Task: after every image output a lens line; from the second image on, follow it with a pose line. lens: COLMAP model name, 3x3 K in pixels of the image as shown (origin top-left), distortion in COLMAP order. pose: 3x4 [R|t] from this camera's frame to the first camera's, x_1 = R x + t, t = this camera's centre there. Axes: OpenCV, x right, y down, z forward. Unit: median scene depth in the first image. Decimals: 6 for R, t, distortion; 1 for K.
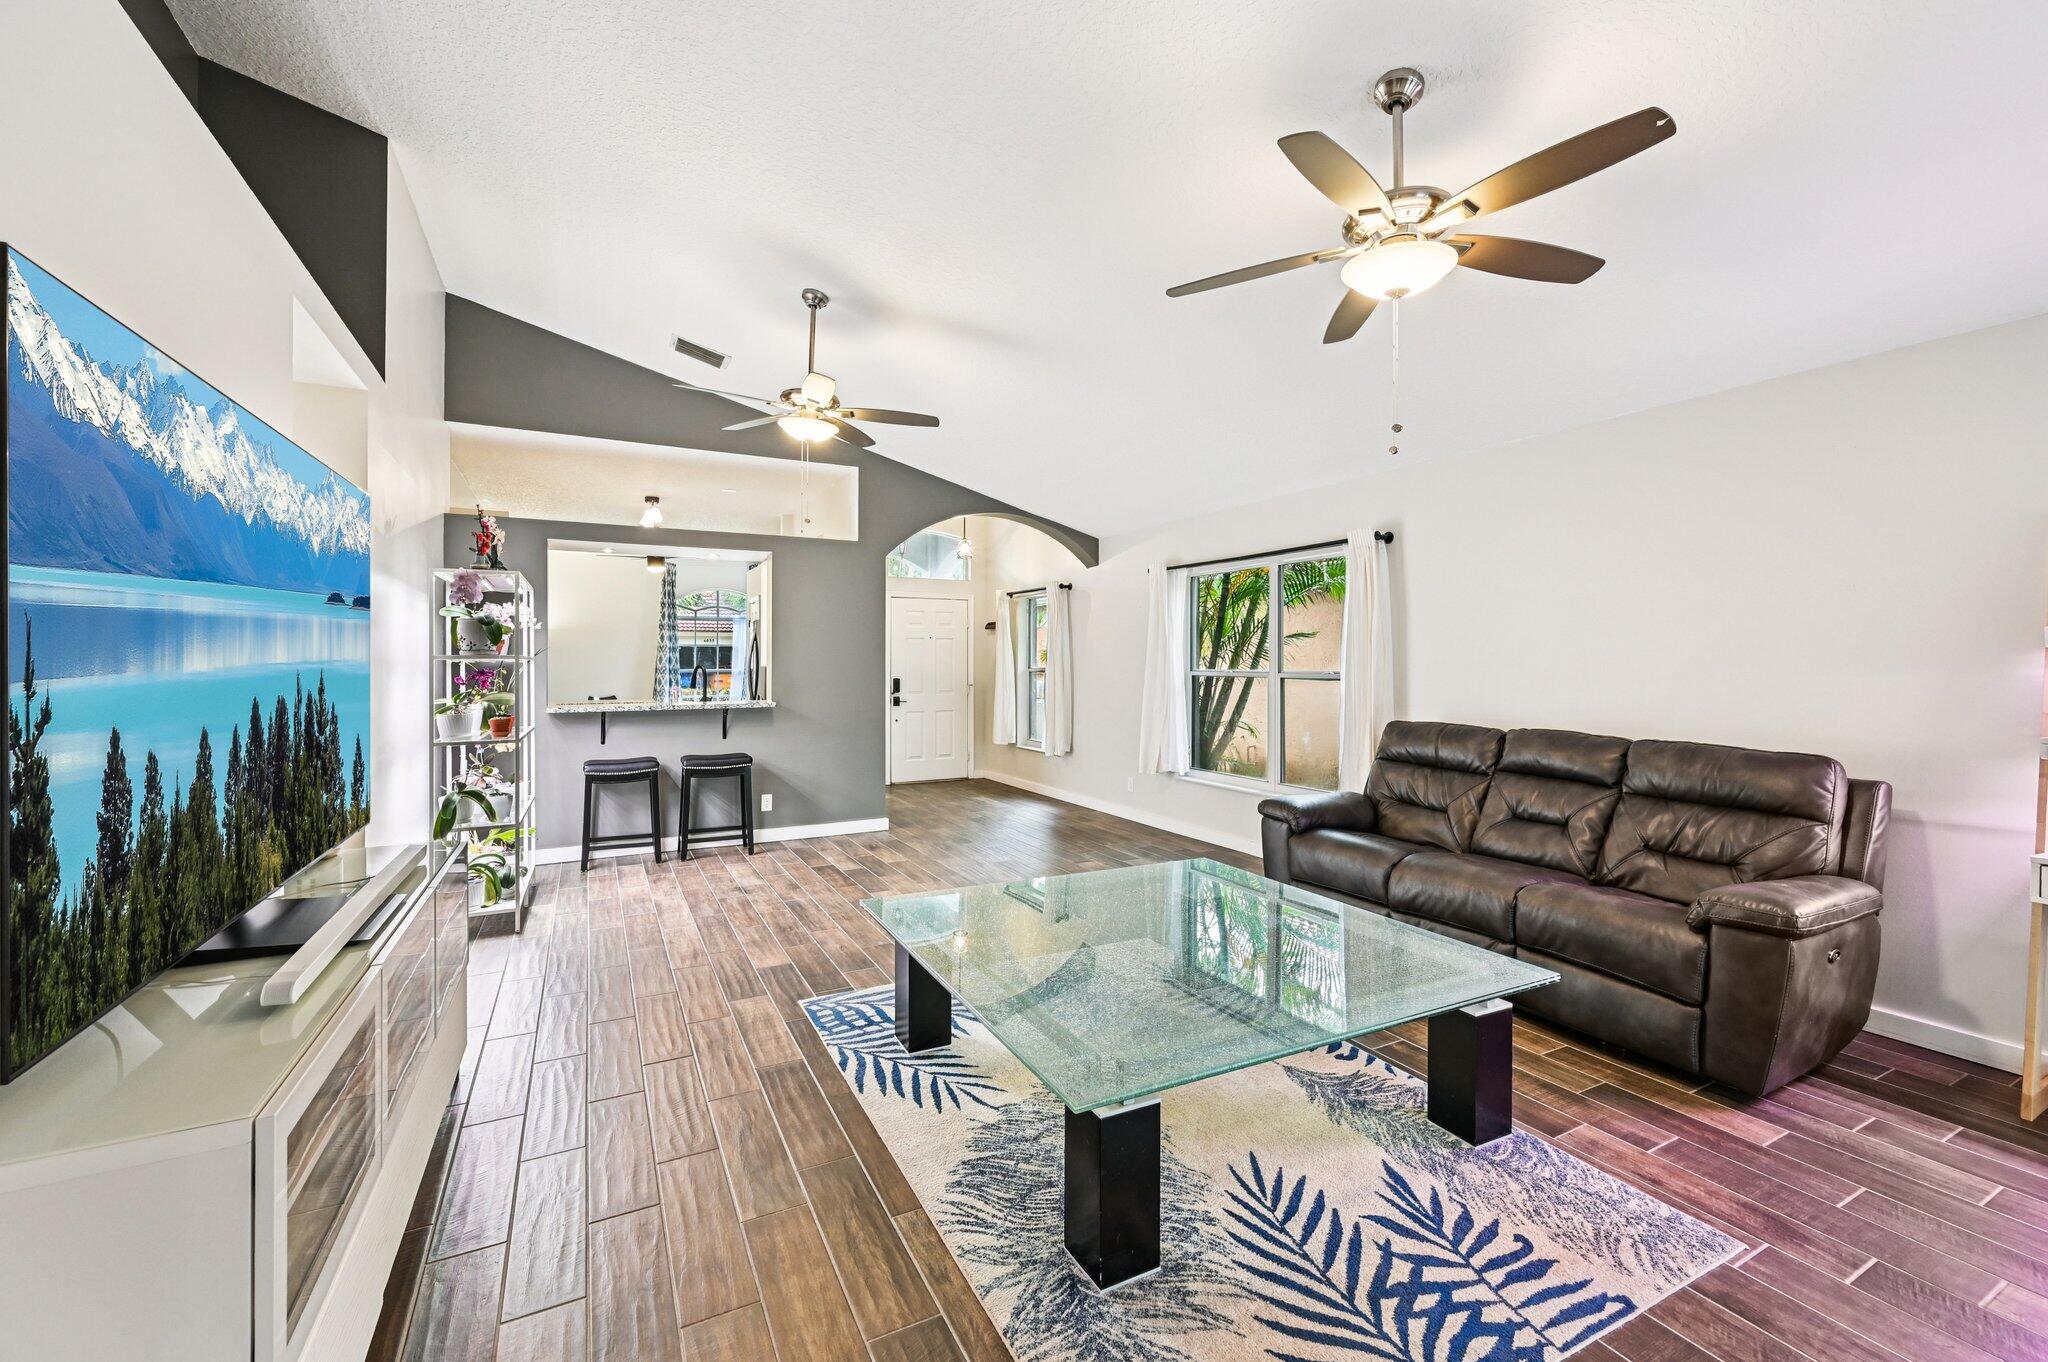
lens RADIAL K [[848.2, 0, 1028.1], [0, 848.2, 667.9], [0, 0, 1]] dist [-0.000607, 0.000209]
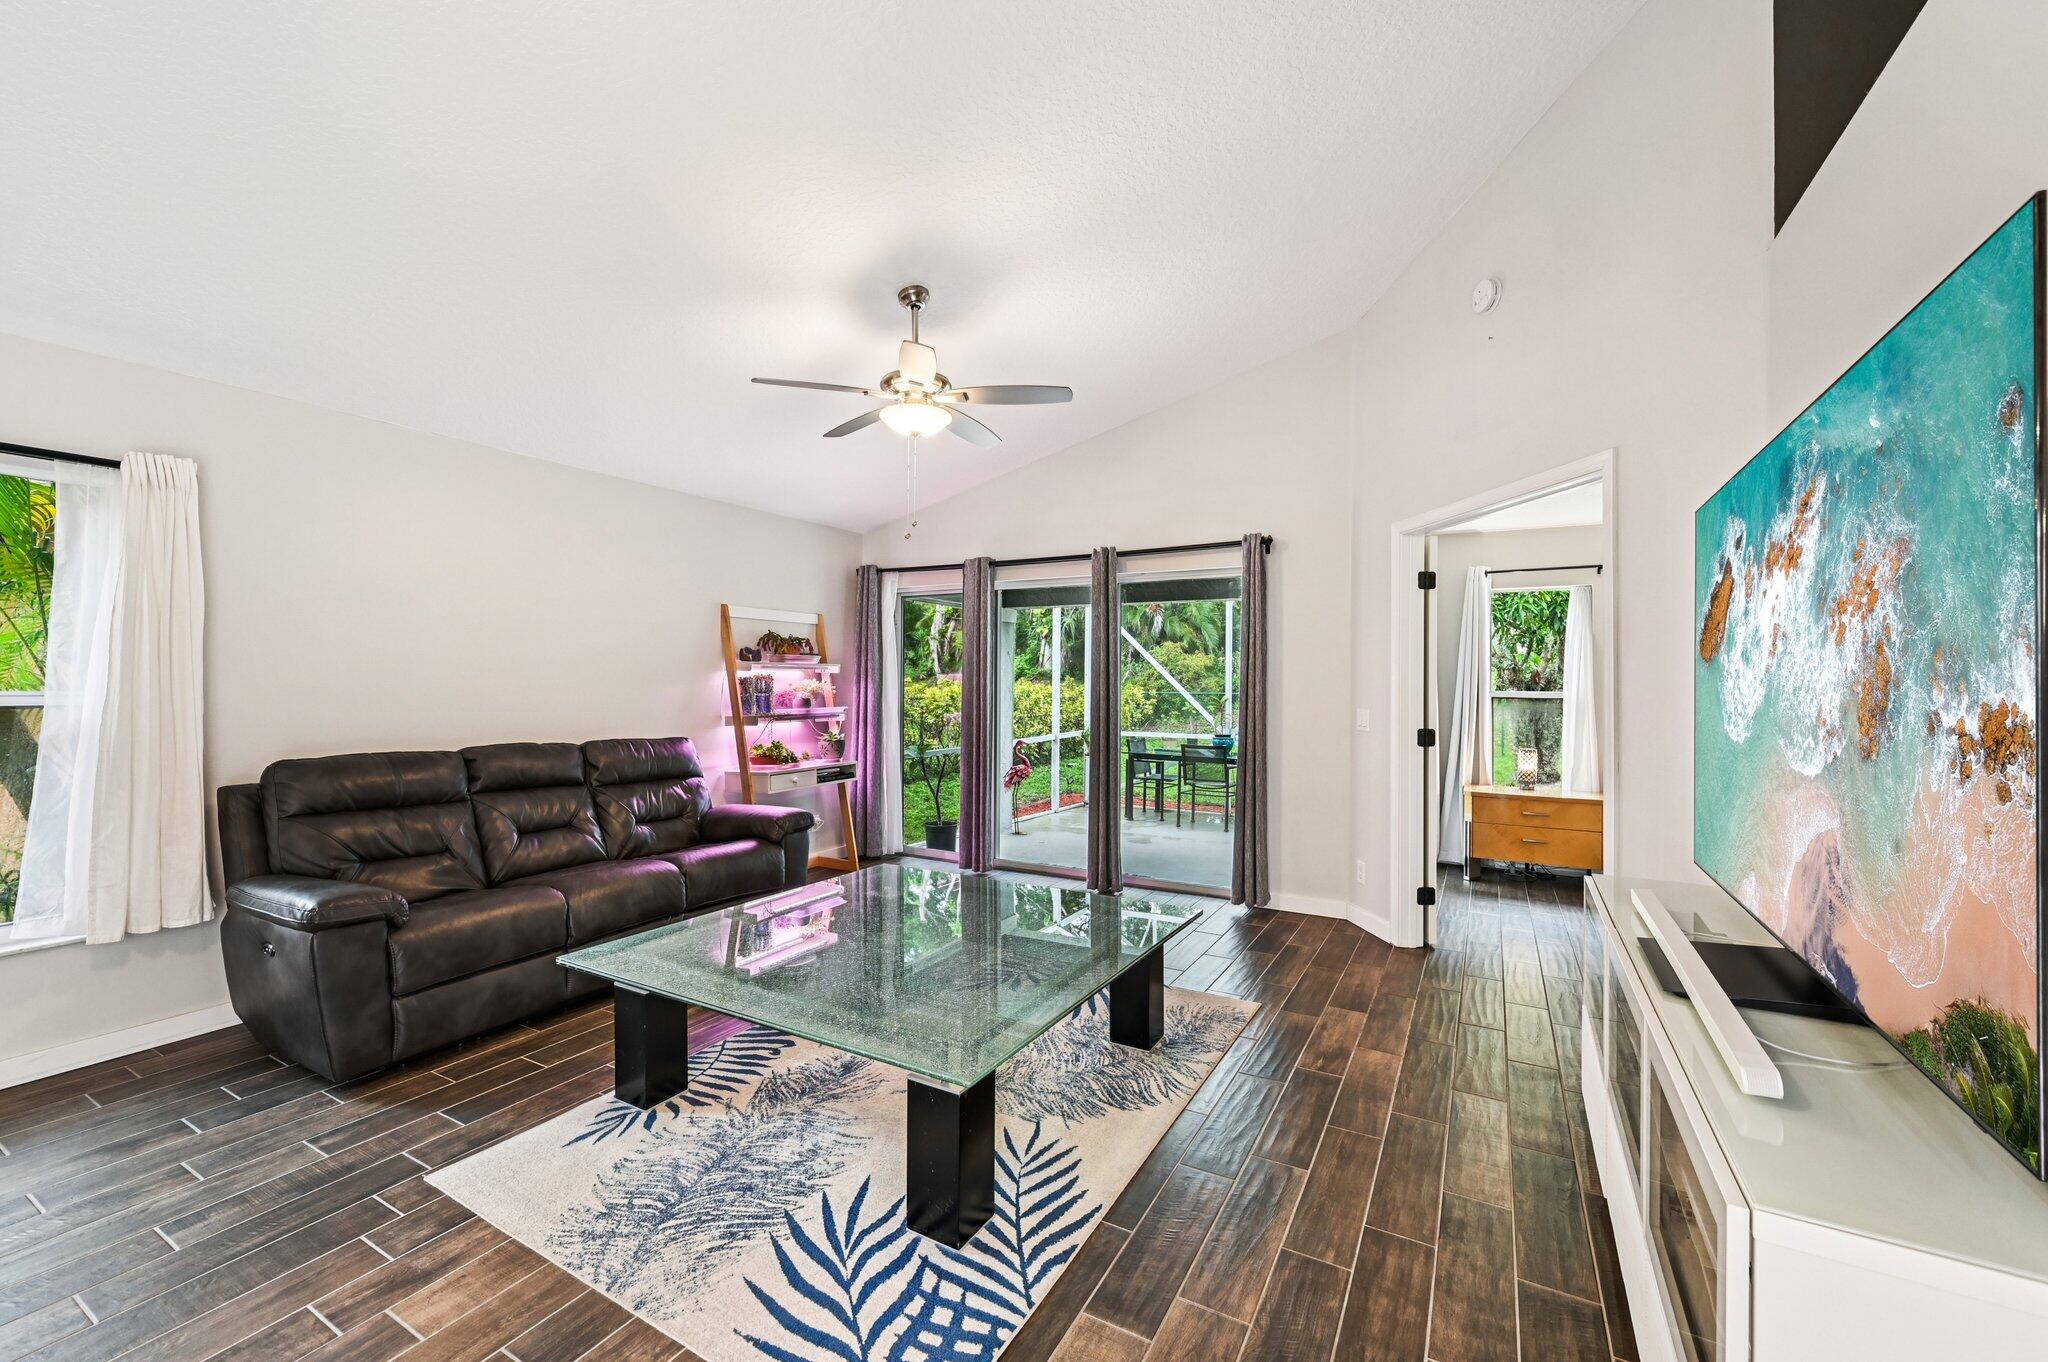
lens RADIAL K [[818.0, 0, 1021.6], [0, 818.0, 671.5], [0, 0, 1]] dist [0.001379, -0.000014]
pose [[-0.536386, 0.005909, 0.843952, -0.733715], [0.004669, 0.999981, -0.004034, -0.014846], [-0.843960, 0.001776, -0.536403, 1.317694]]
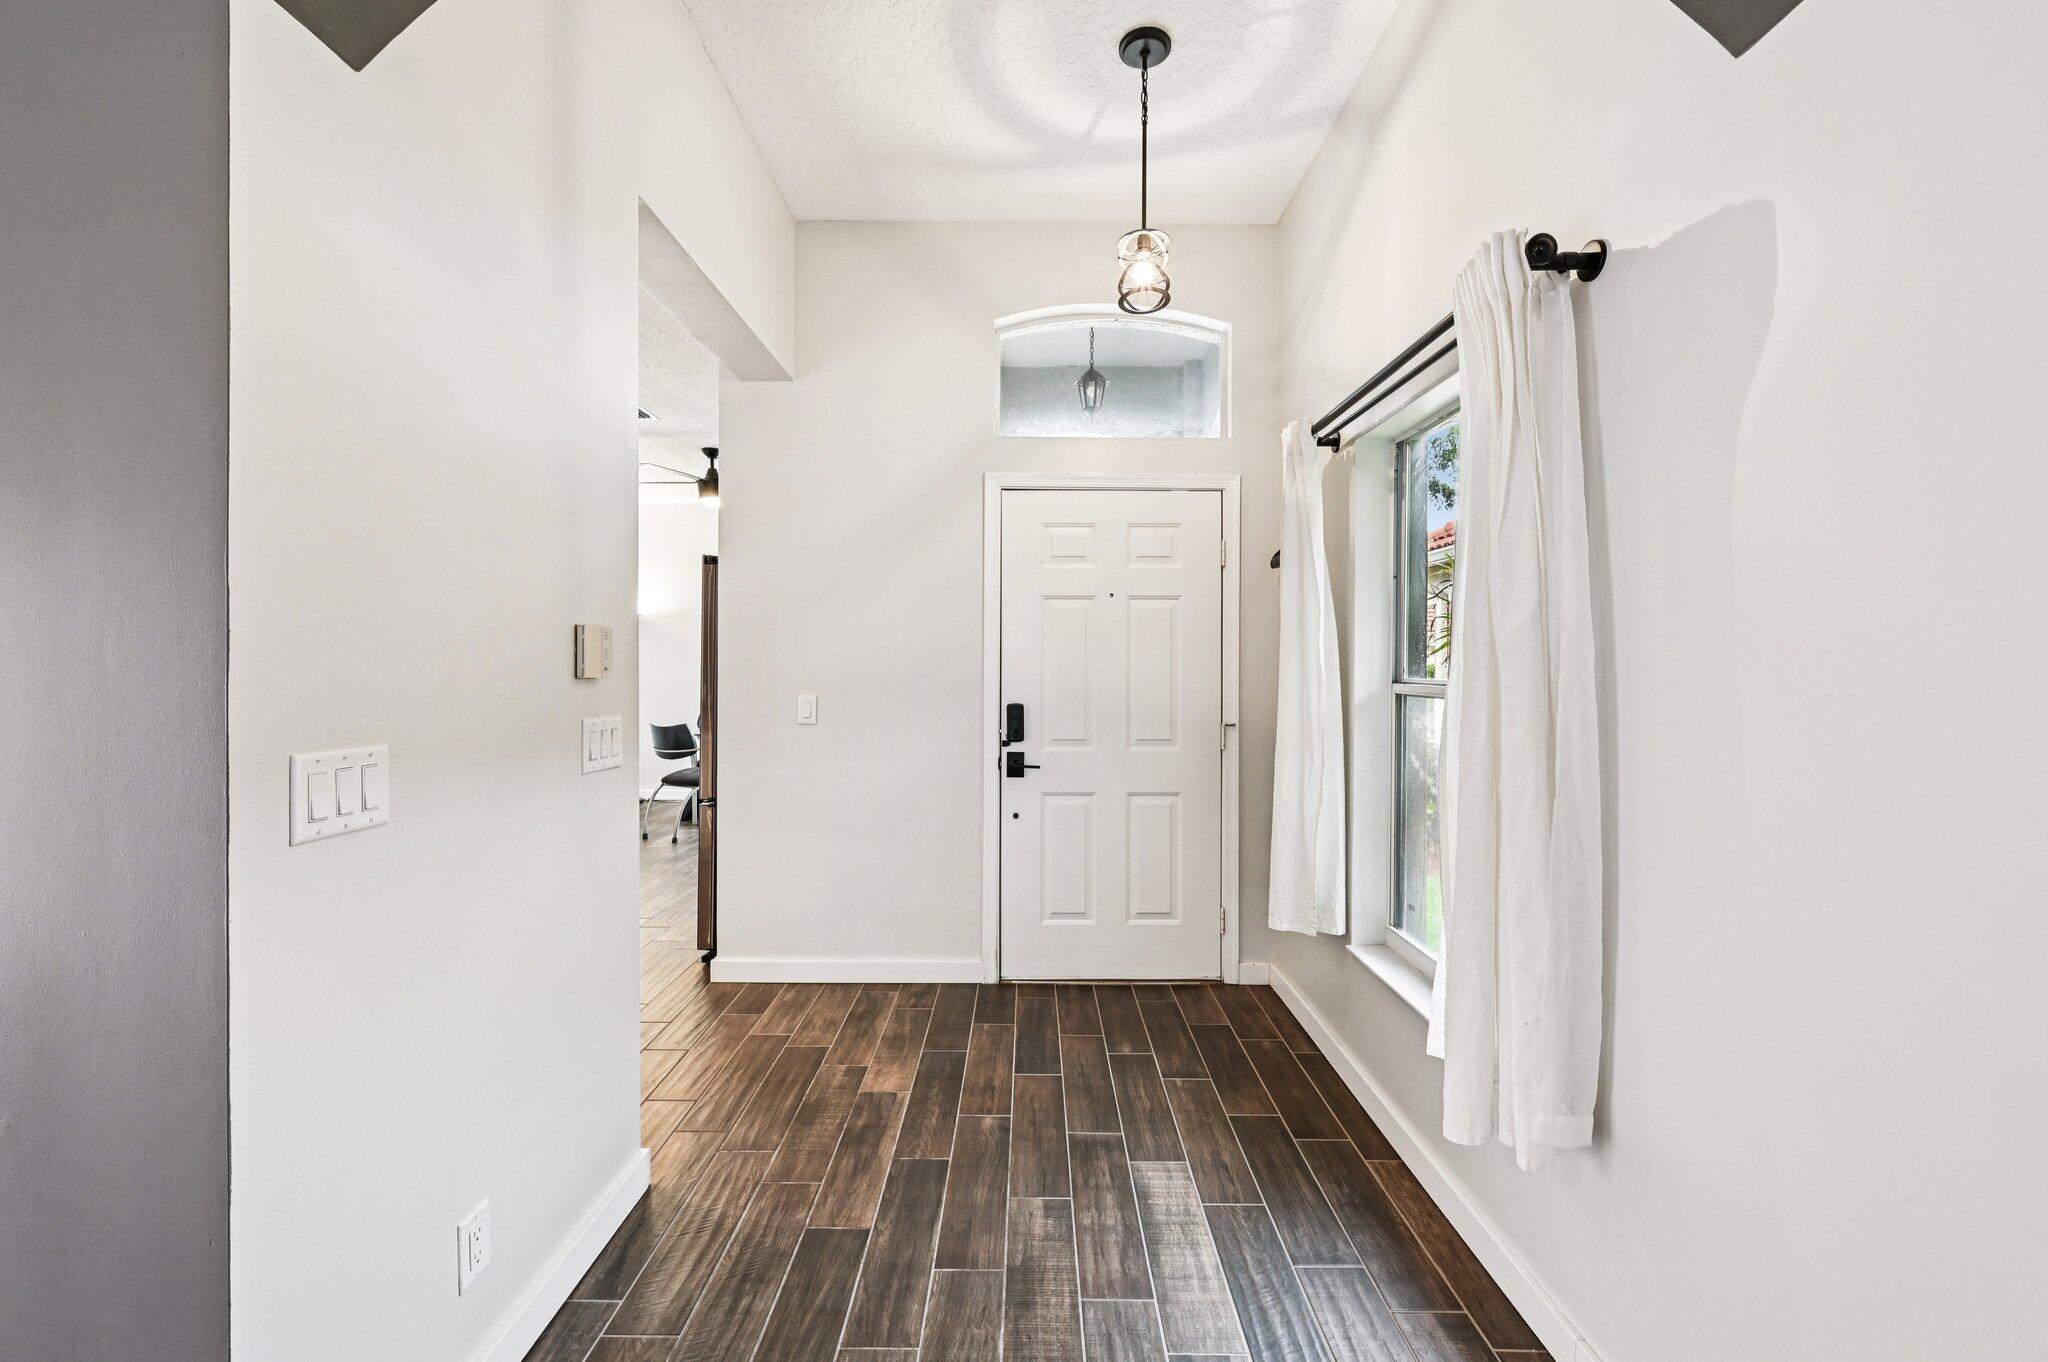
lens RADIAL K [[835.4, 0, 1021.4], [0, 835.4, 668.5], [0, 0, 1]] dist [-0.000048, 0.000045]
pose [[0.880886, 0.005824, -0.473293, 0.070267], [-0.006755, 0.999977, -0.000267, -0.010594], [0.473281, 0.003432, 0.880905, 2.125864]]
